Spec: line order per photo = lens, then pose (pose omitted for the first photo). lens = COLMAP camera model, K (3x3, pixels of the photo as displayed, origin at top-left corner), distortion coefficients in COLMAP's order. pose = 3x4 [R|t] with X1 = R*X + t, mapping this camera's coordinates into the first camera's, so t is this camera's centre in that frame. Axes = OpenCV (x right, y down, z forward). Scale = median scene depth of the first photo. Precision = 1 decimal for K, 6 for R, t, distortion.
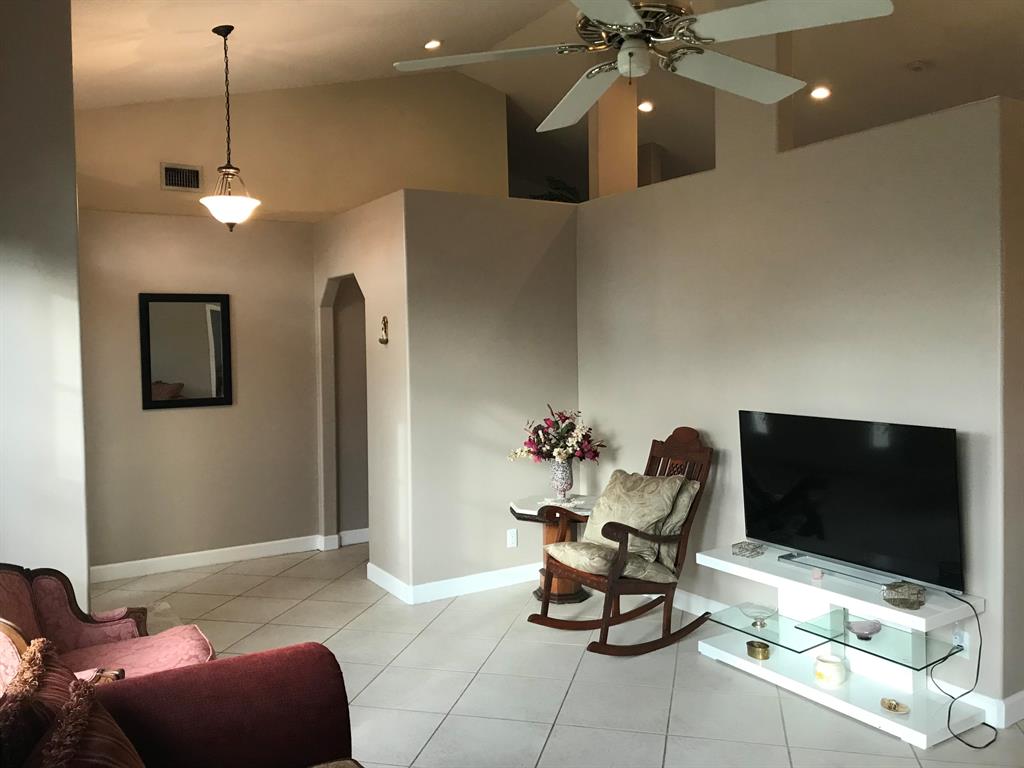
lens RADIAL K [[828.9, 0, 512.0], [0, 828.9, 384.0], [0, 0, 1]] dist [-0.000819, -0.002679]
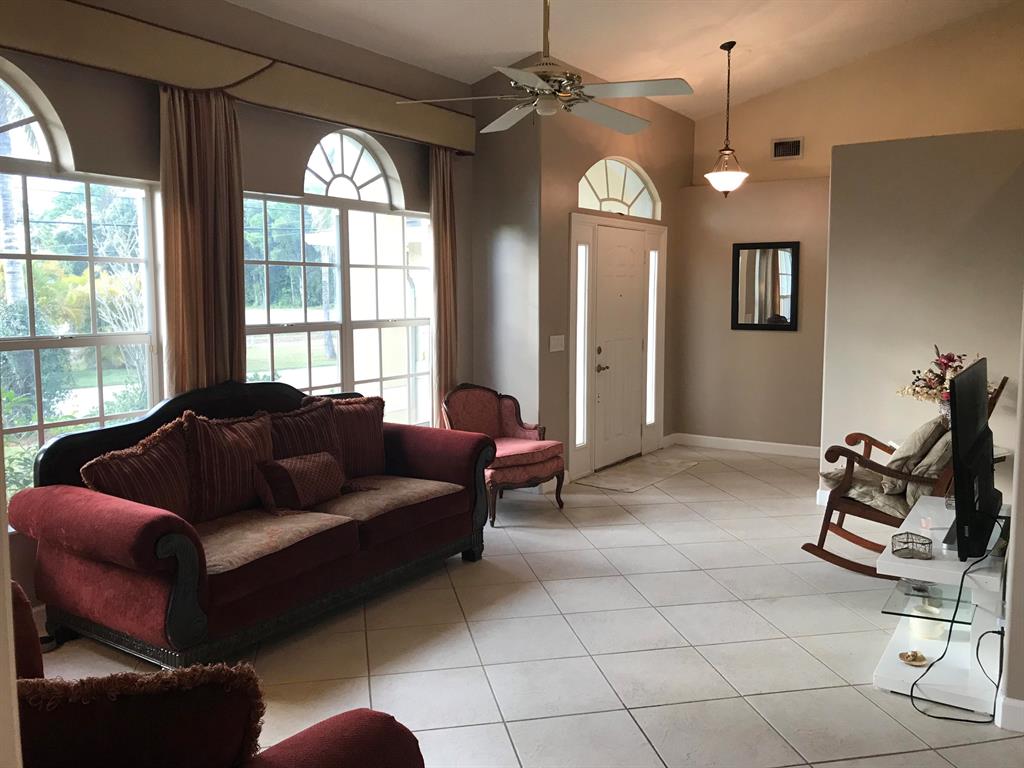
lens RADIAL K [[831.2, 0, 508.4], [0, 831.2, 377.0], [0, 0, 1]] dist [0.000494, -0.001153]
pose [[0.433661, 0.114152, -0.893816, 0.751984], [-0.055425, 0.993444, 0.099984, -0.009669], [0.899370, 0.006181, 0.437145, 0.090764]]
